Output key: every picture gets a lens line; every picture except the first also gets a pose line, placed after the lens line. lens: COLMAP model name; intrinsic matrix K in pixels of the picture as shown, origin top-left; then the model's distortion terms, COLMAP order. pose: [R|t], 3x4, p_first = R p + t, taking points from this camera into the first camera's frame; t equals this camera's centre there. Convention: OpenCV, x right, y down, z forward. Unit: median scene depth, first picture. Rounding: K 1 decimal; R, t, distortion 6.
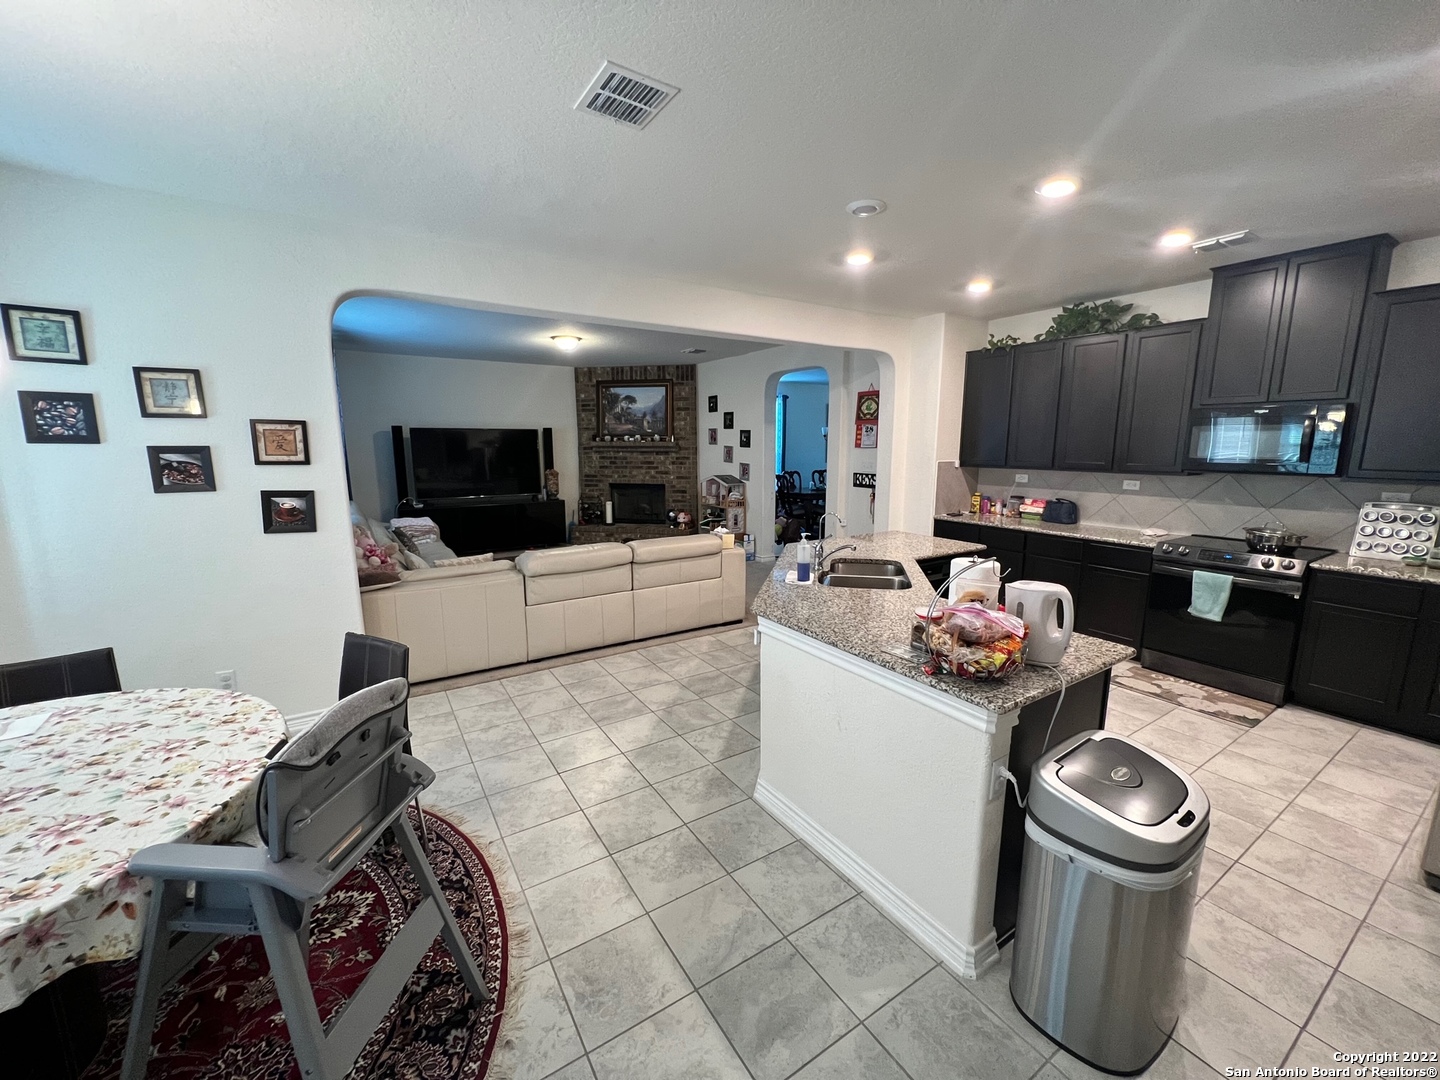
lens RADIAL K [[576.7, 0, 713.2], [0, 576.7, 542.9], [0, 0, 1]] dist [0.000294, 0.000168]
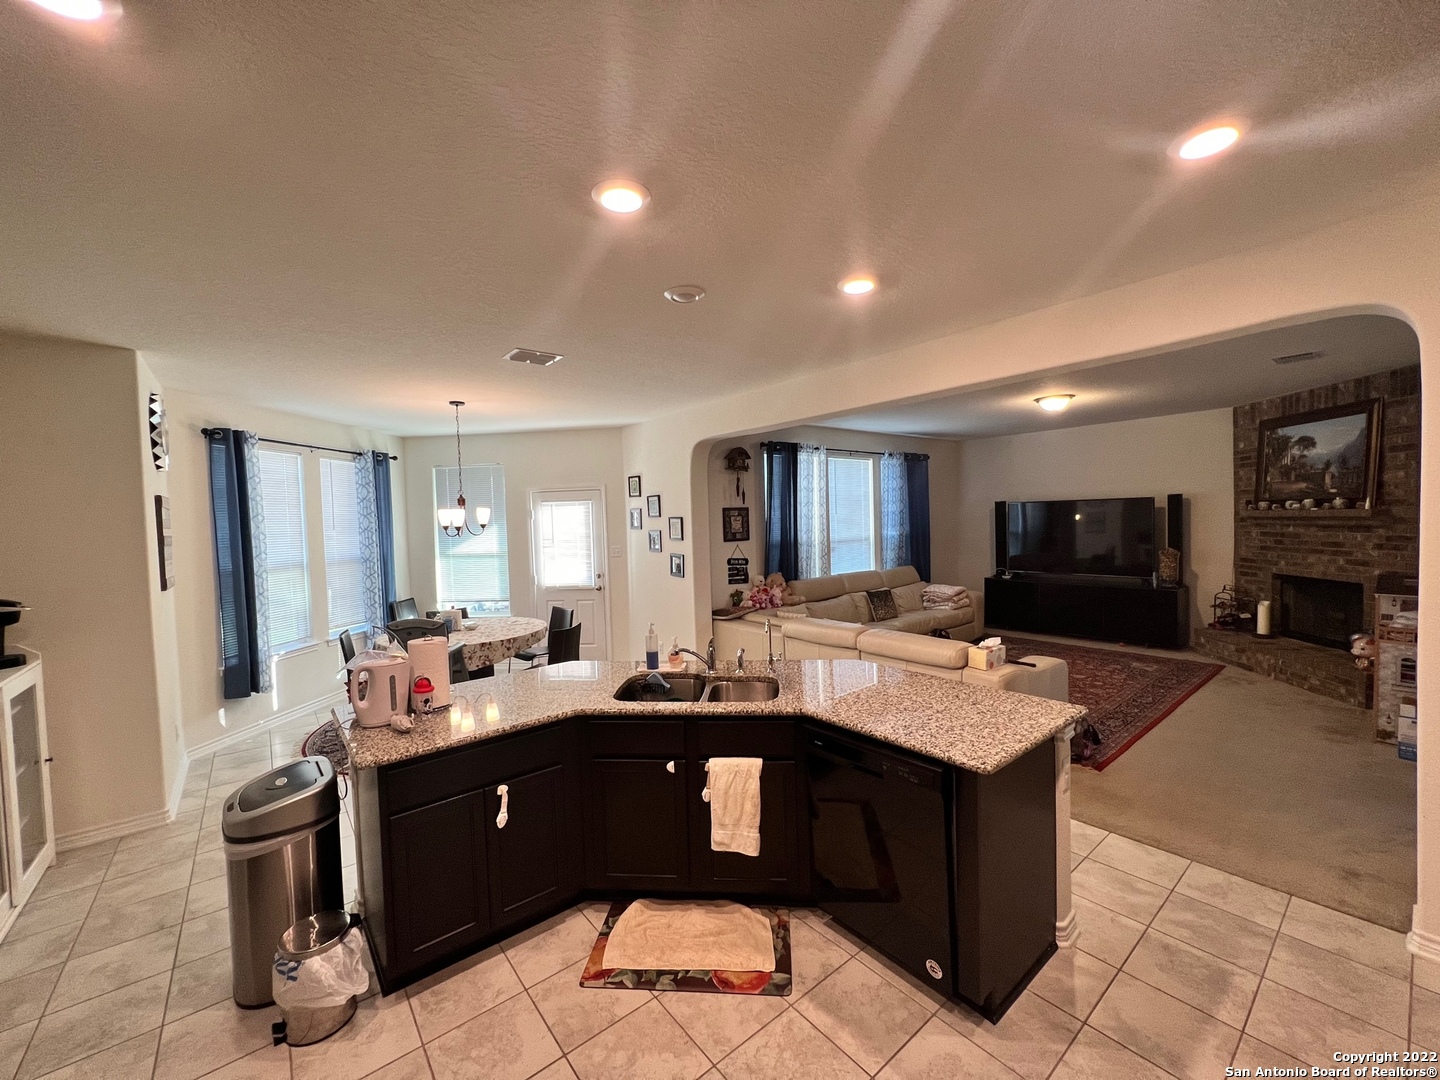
lens RADIAL K [[576.7, 0, 728.3], [0, 576.7, 539.8], [0, 0, 1]] dist [0.000294, 0.000168]
pose [[0.121414, 0.033313, -0.992043, 0.606166], [-0.141224, 0.989849, 0.015955, -0.101372], [0.982504, 0.138163, 0.124886, 0.493621]]
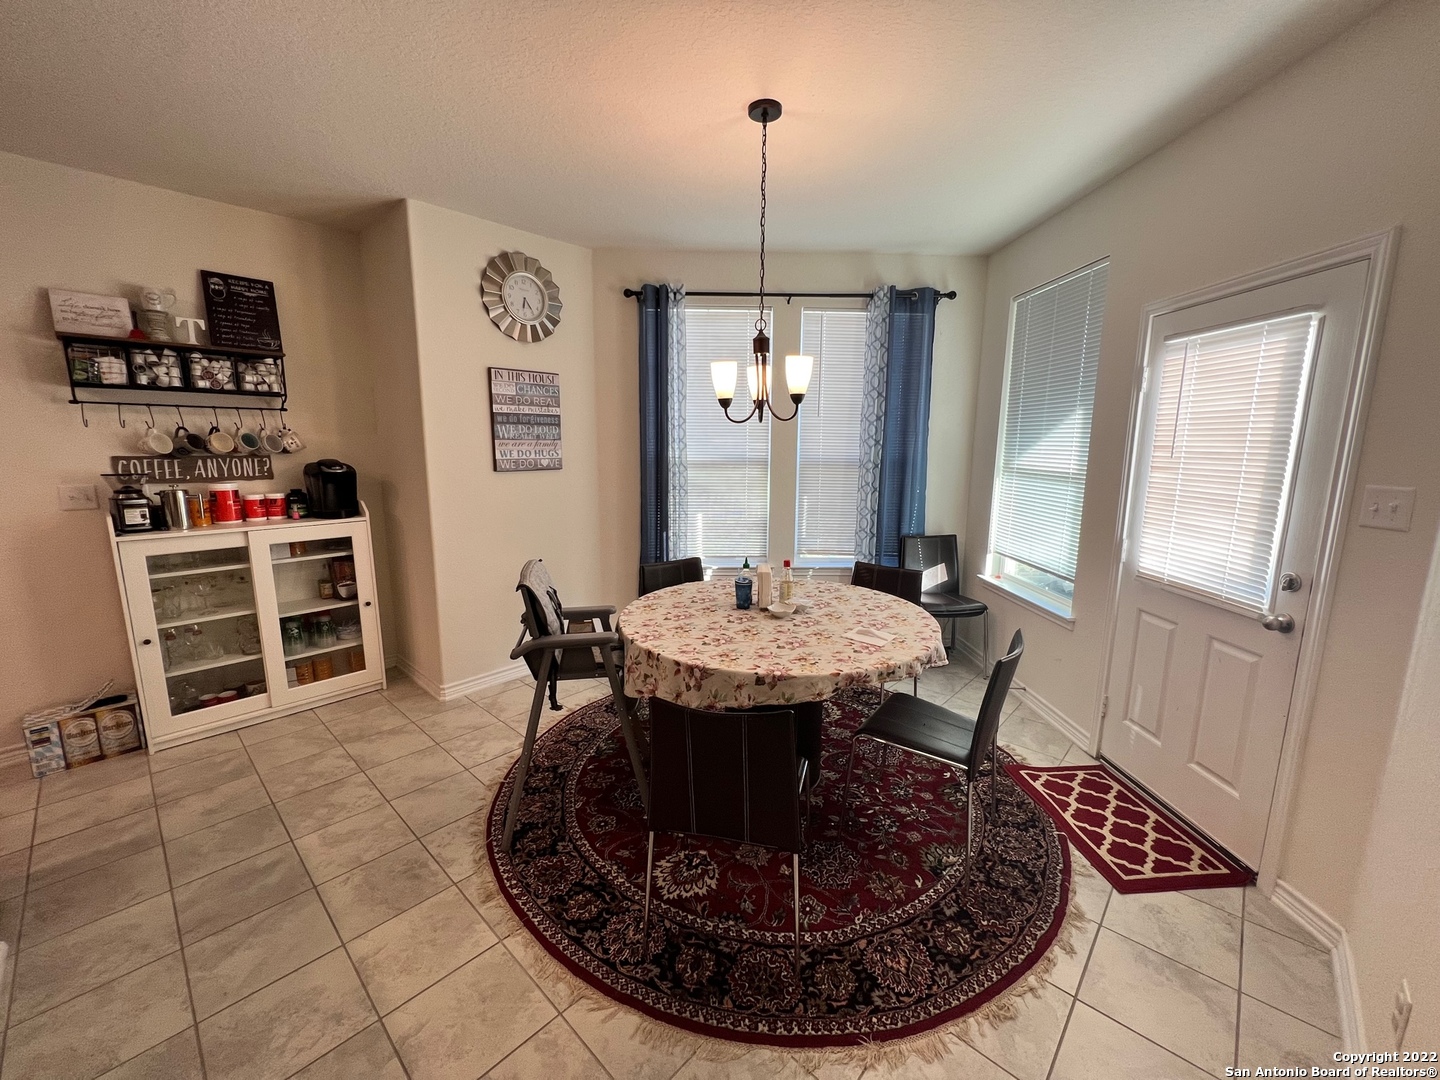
lens RADIAL K [[579.6, 0, 722.9], [0, 579.6, 541.6], [0, 0, 1]] dist [-0.001697, -0.000086]
pose [[-0.965464, 0.040967, -0.257295, -0.163677], [-0.049162, 0.941174, 0.334327, -0.092698], [0.255855, 0.335430, -0.906656, 0.602670]]
